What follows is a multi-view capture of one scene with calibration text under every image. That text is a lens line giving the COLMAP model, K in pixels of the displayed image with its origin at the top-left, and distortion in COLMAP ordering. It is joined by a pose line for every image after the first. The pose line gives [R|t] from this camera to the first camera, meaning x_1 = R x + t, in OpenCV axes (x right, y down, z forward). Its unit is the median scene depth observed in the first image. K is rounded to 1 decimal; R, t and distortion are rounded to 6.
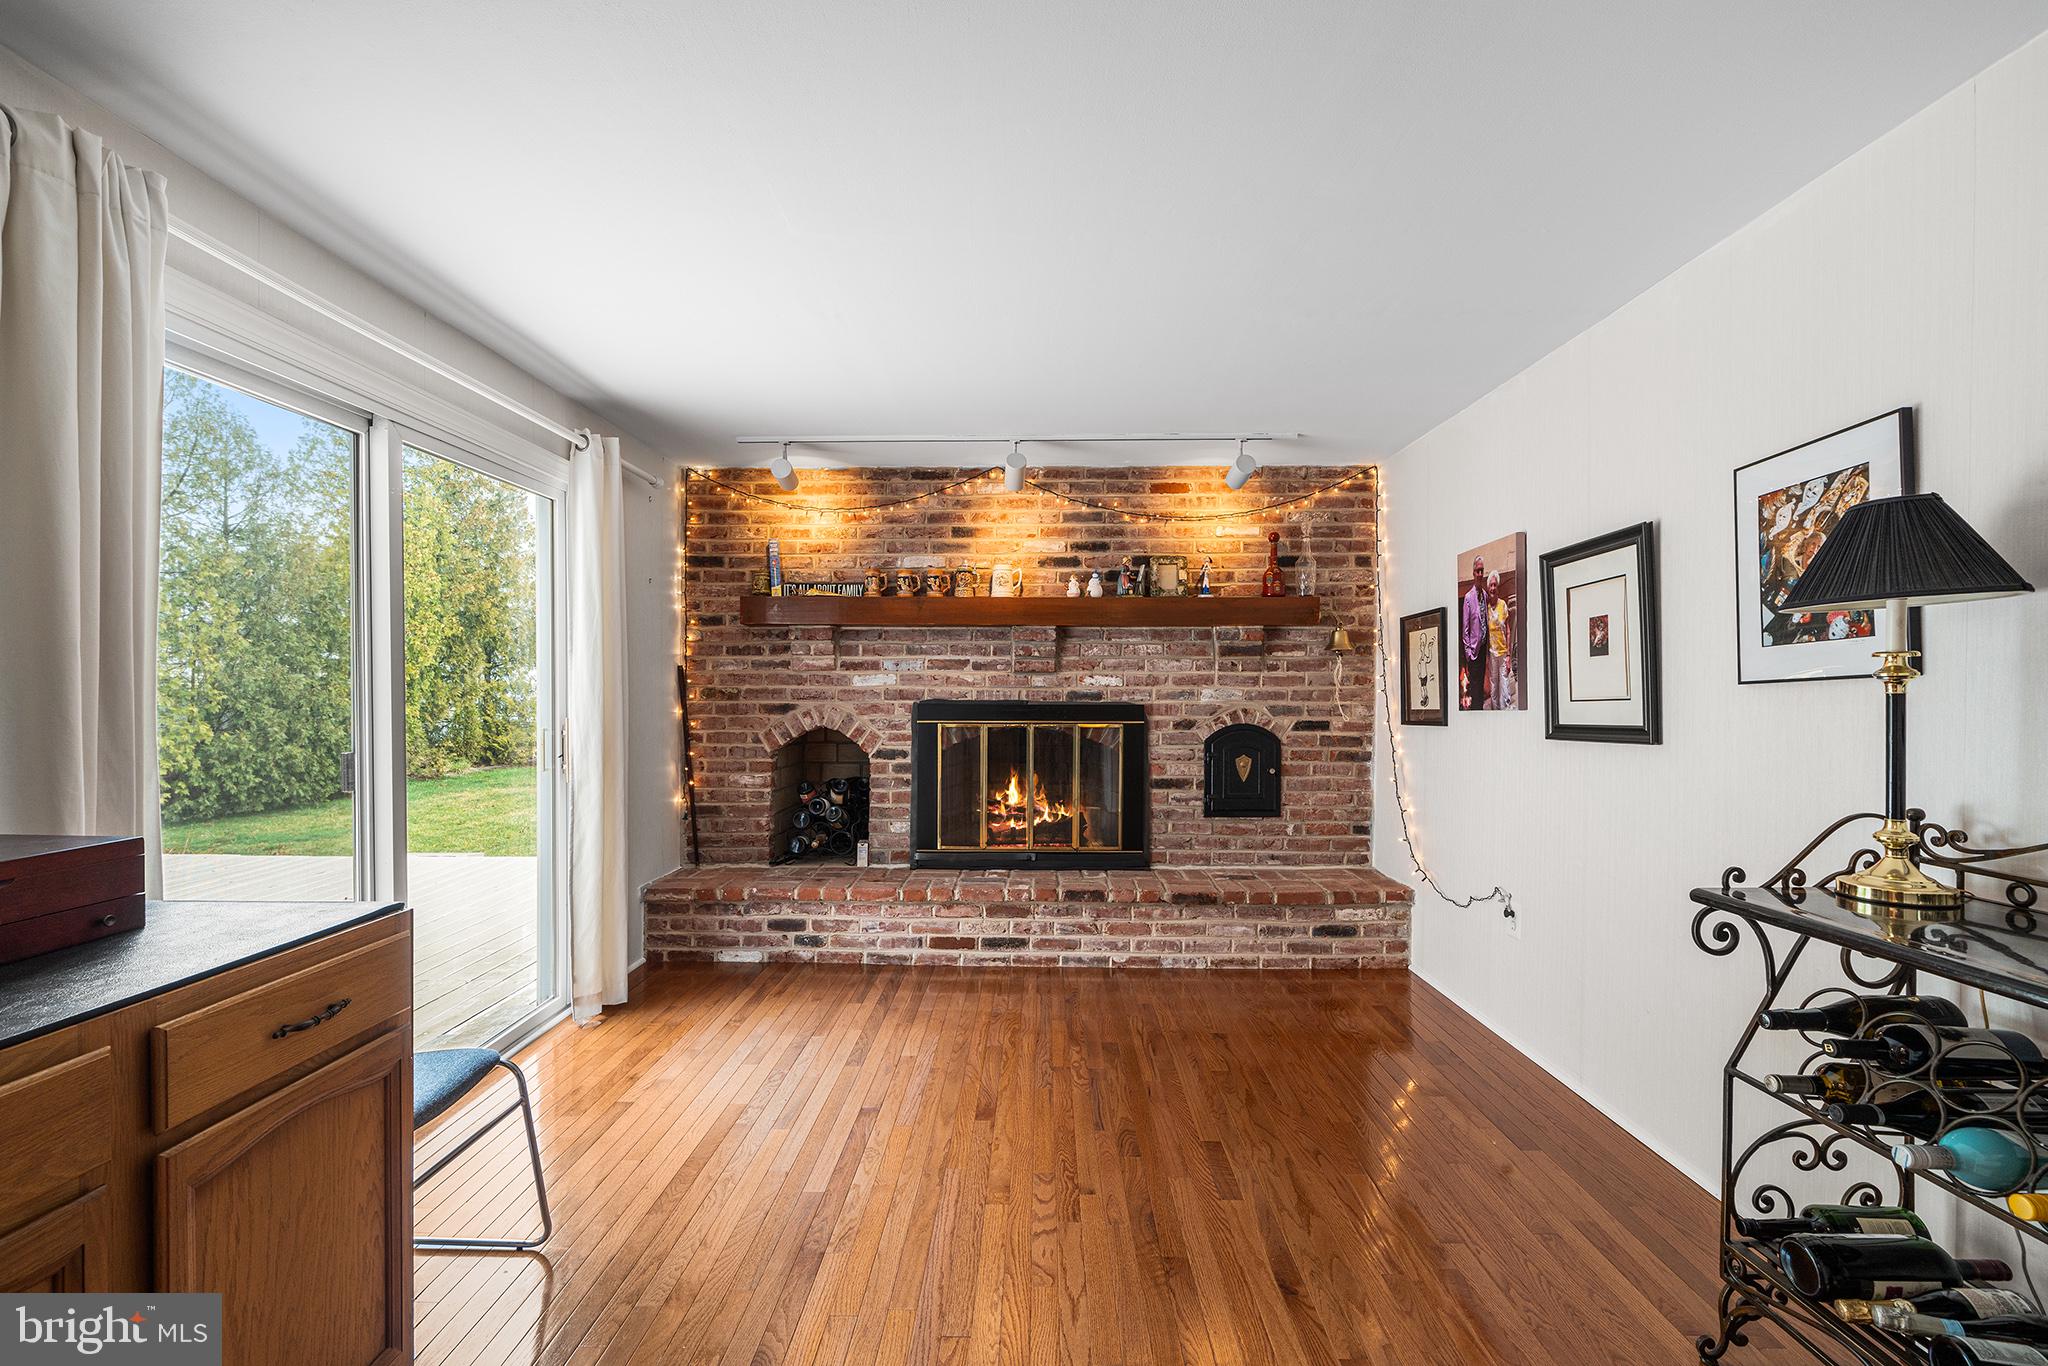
lens RADIAL K [[856.7, 0, 1028.9], [0, 856.7, 700.3], [0, 0, 1]] dist [-0.002154, -0.000003]
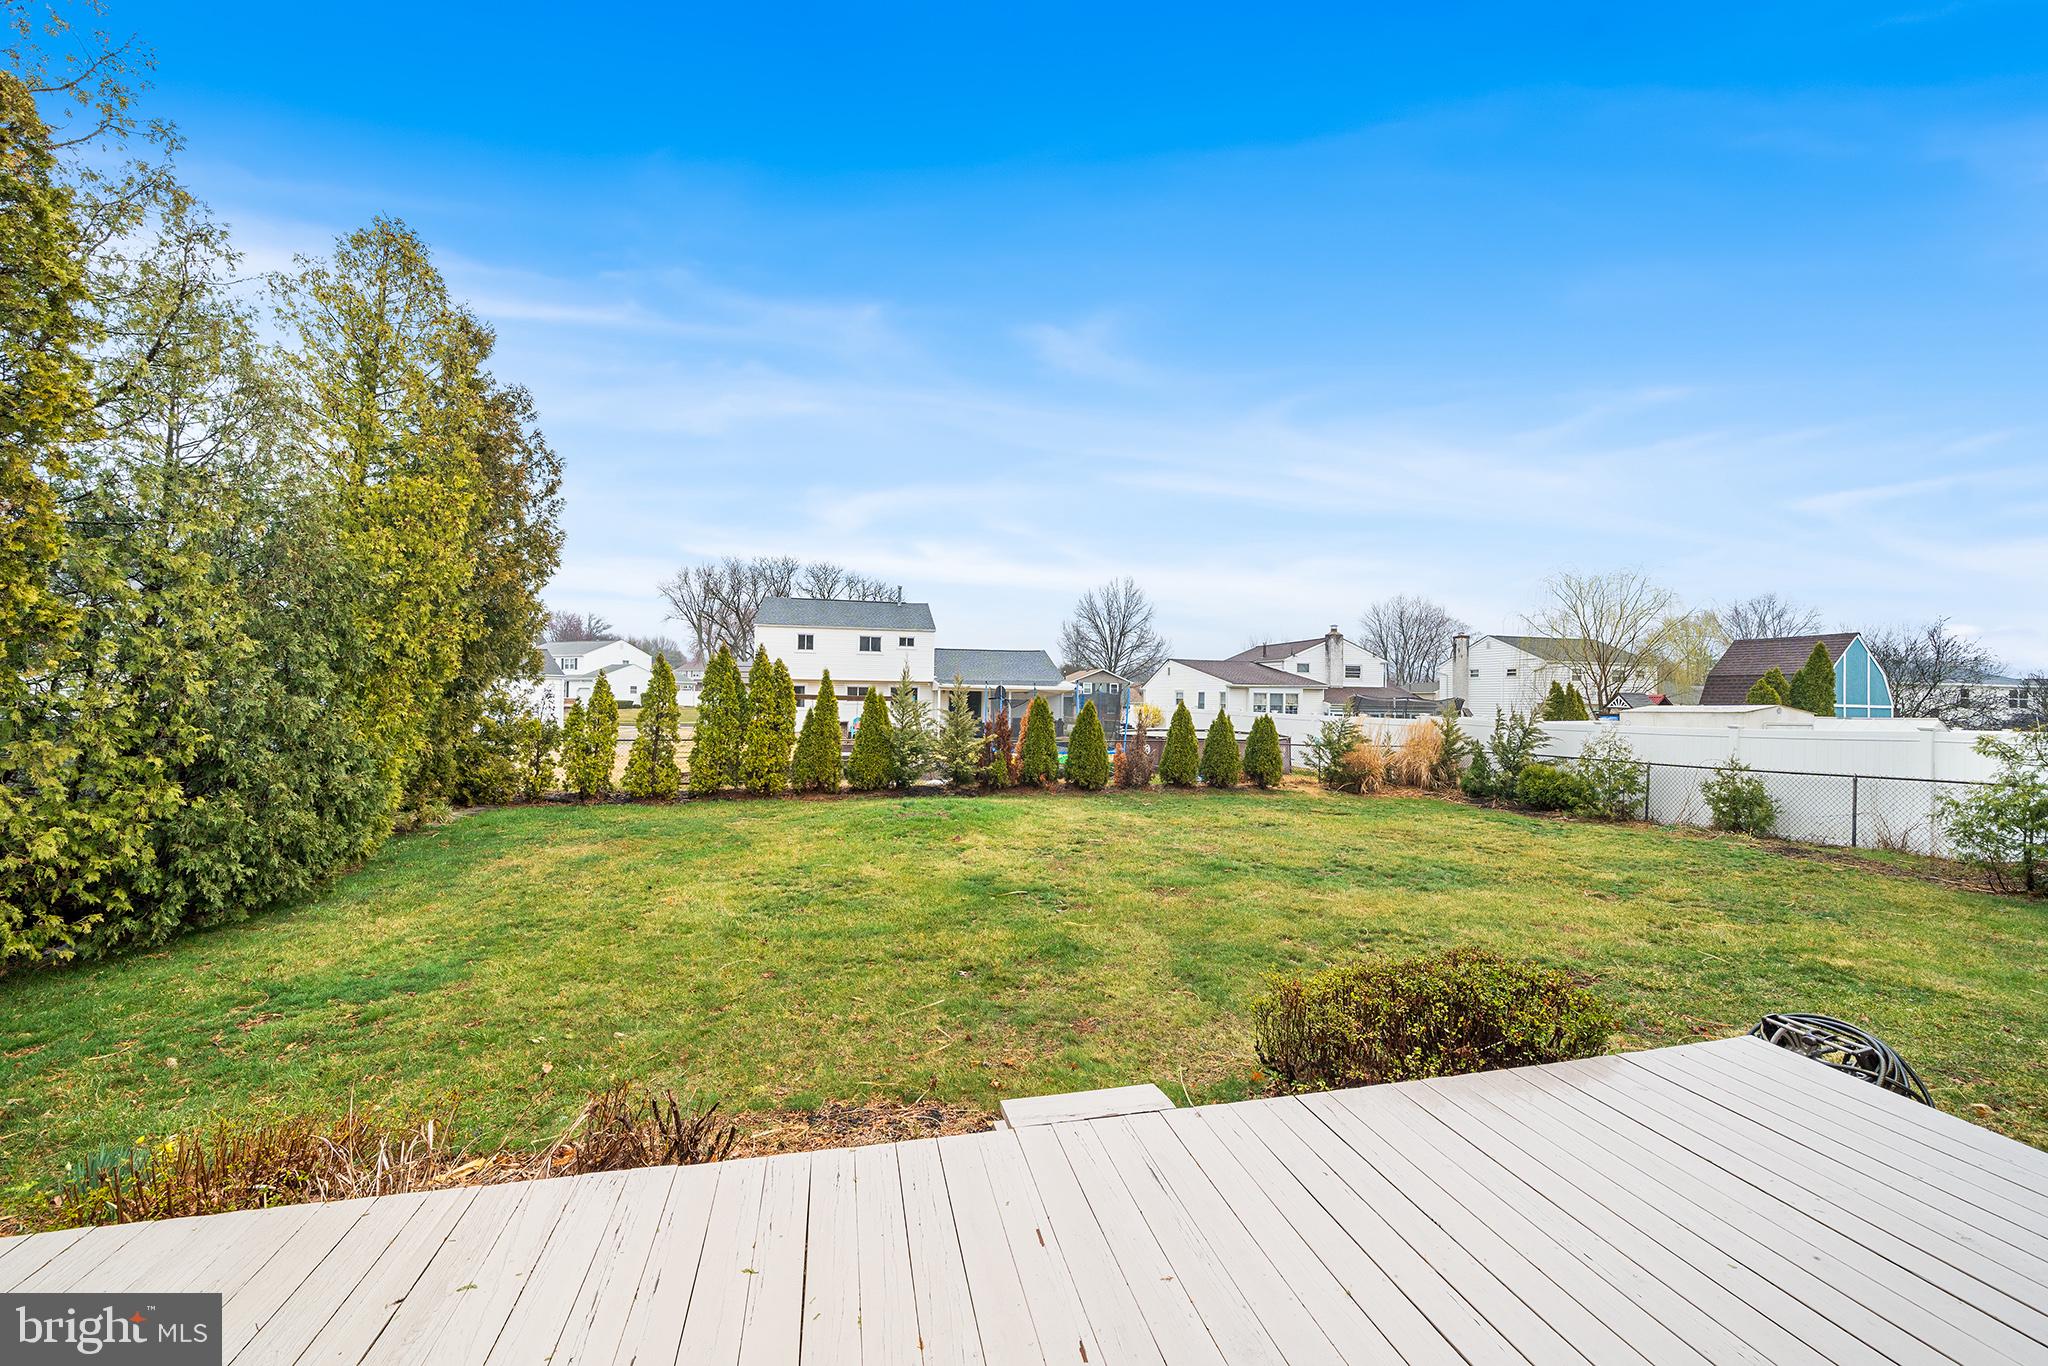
lens RADIAL K [[755.0, 0, 1024.0], [0, 755.0, 683.0], [0, 0, 1]] dist [-0.000984, -0.000107]
pose [[0.969110, 0.013075, 0.246282, -1.369420], [-0.005685, 0.999513, -0.030695, -0.077513], [-0.246563, 0.028347, 0.968712, 0.925005]]
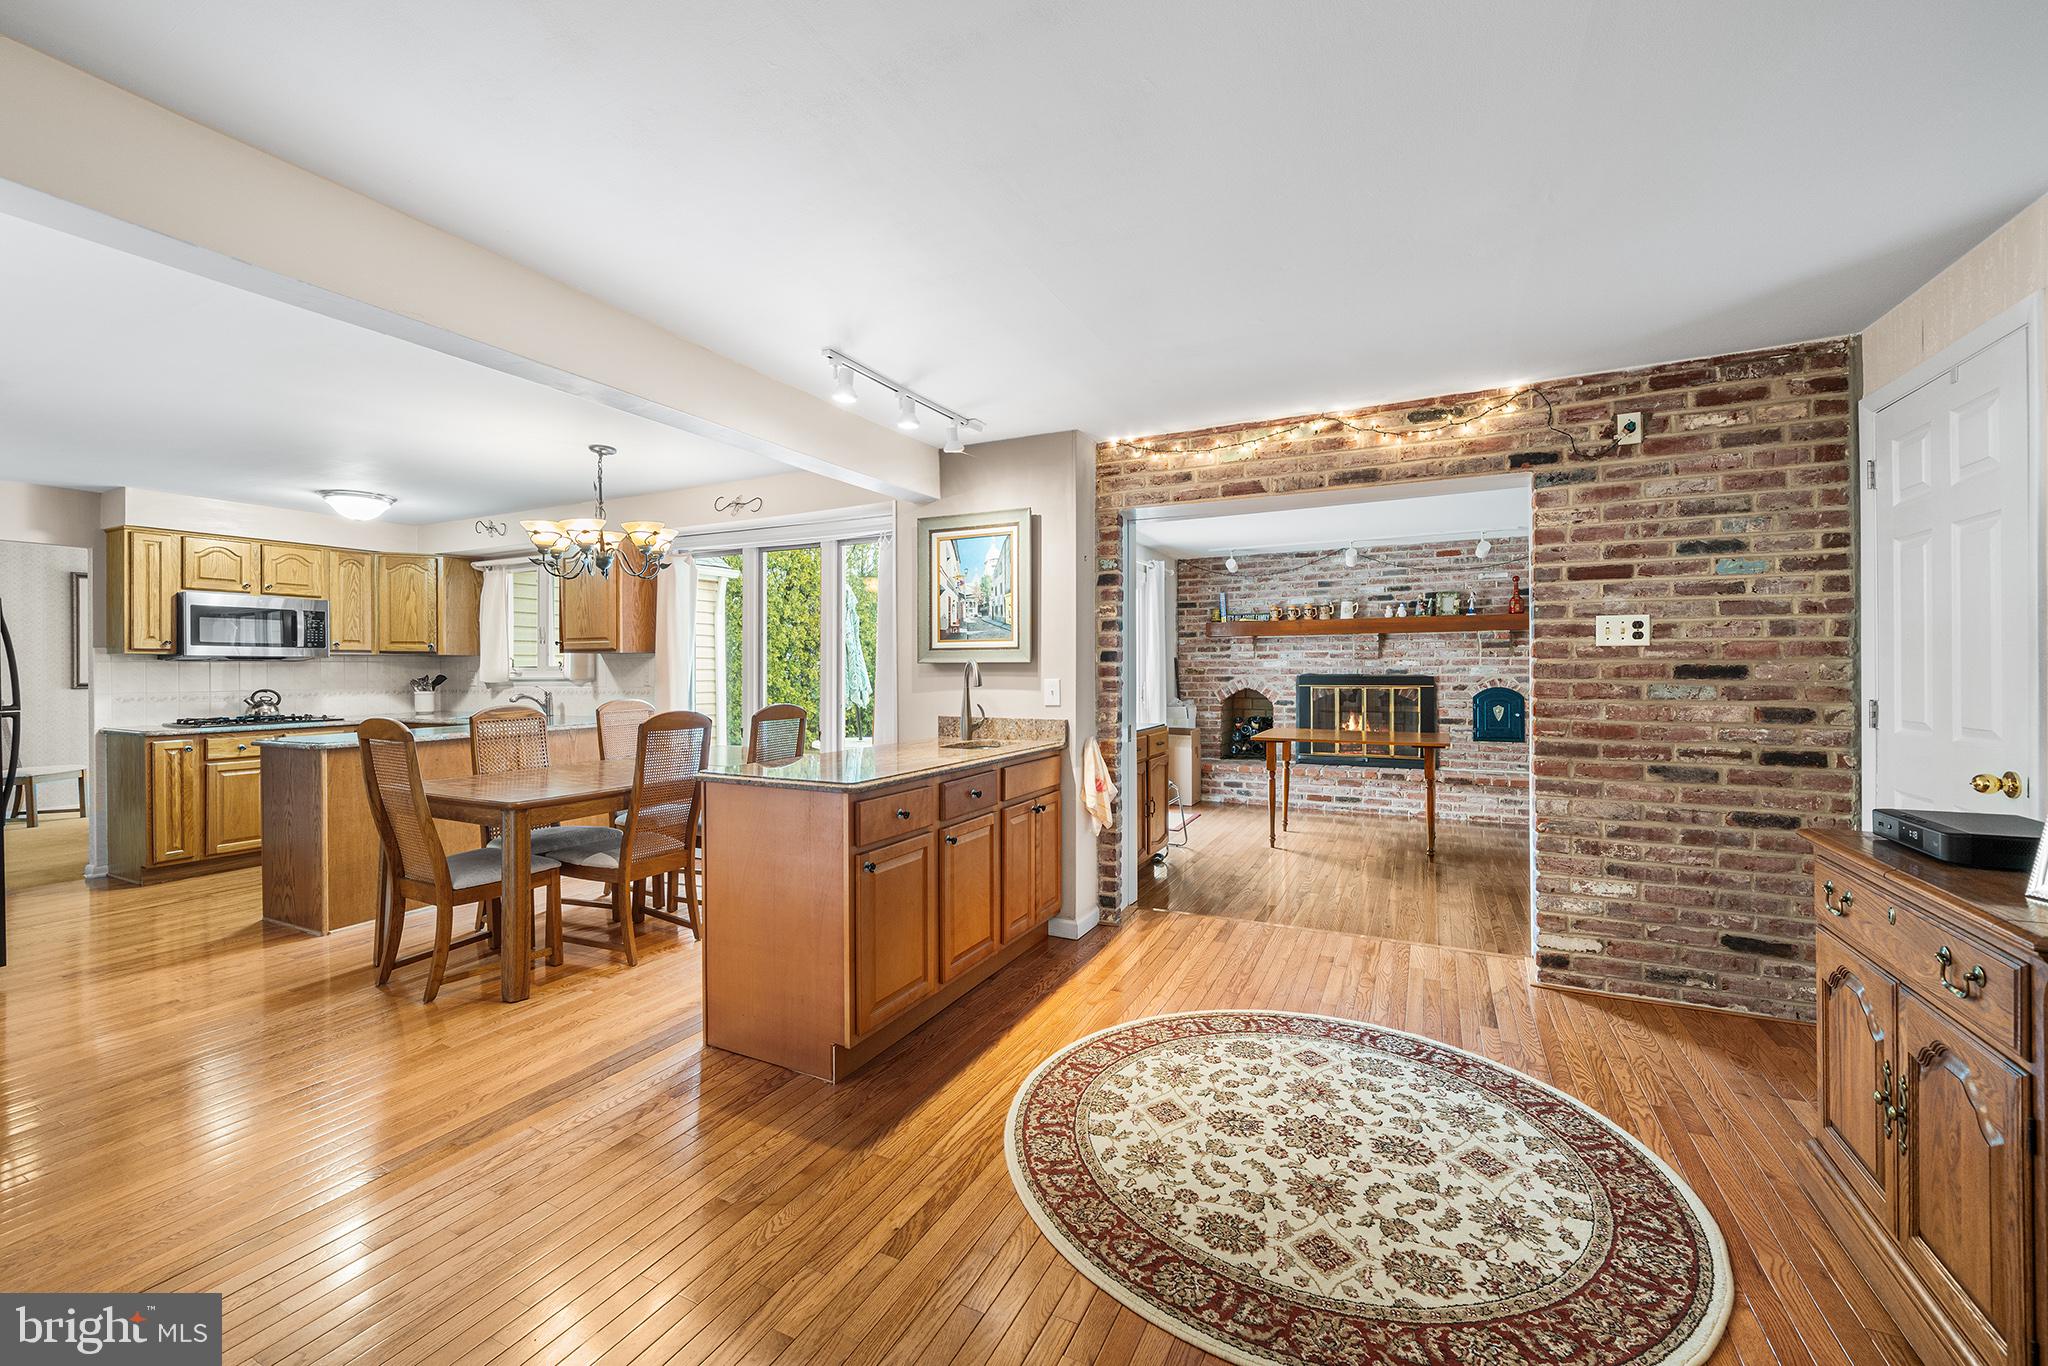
lens RADIAL K [[814.7, 0, 1016.9], [0, 814.7, 668.0], [0, 0, 1]] dist [-0.001661, -0.000281]
pose [[0.900427, -0.007768, -0.434938, 0.091088], [0.001025, 0.999876, -0.015737, 0.013508], [0.435006, 0.013724, 0.900323, -0.889219]]
